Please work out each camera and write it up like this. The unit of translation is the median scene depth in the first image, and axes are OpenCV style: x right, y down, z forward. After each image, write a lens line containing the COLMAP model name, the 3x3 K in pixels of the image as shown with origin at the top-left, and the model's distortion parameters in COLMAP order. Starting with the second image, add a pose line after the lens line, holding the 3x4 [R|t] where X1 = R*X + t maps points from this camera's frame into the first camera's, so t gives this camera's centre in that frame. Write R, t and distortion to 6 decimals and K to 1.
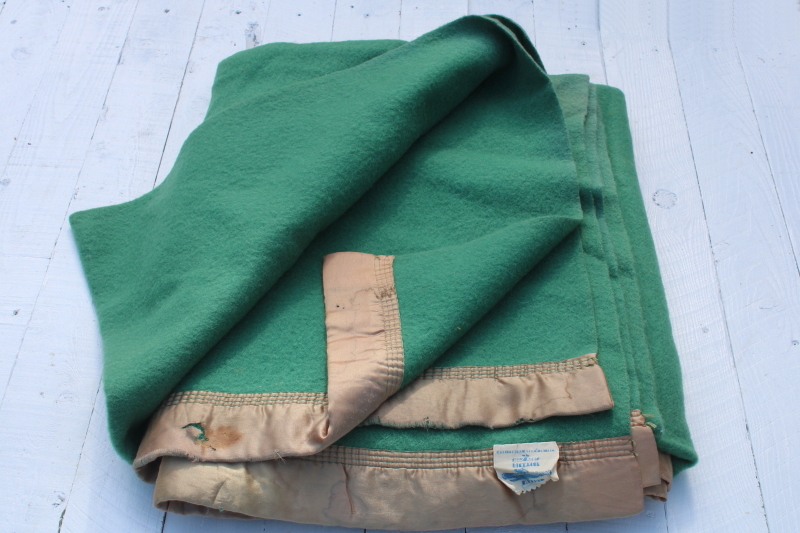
lens RADIAL K [[1186.1, 0, 400.0], [0, 1186.1, 266.5], [0, 0, 1]] dist [-0.000464, -0.026868]
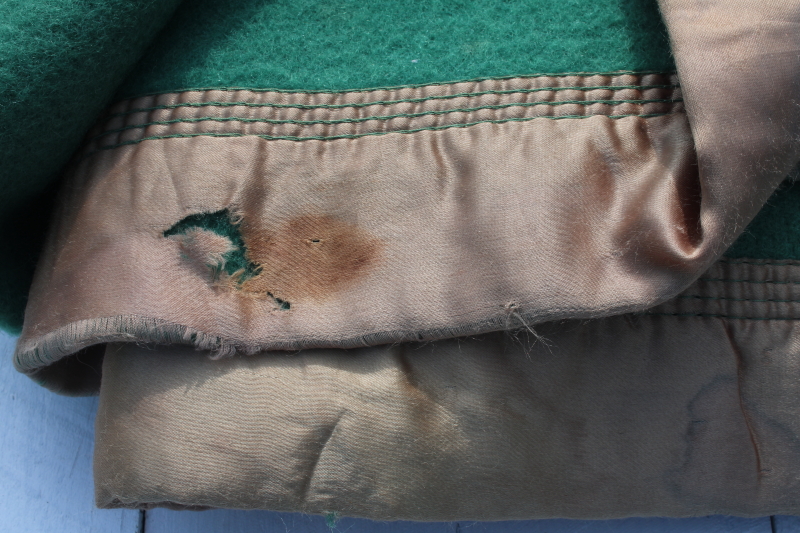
lens RADIAL K [[1186.1, 0, 400.0], [0, 1186.1, 266.5], [0, 0, 1]] dist [-0.000464, -0.026868]
pose [[0.998483, -0.051982, -0.018157, -0.122259], [0.055061, 0.941378, 0.332829, 0.052568], [-0.000208, -0.333324, 0.942812, 0.728944]]
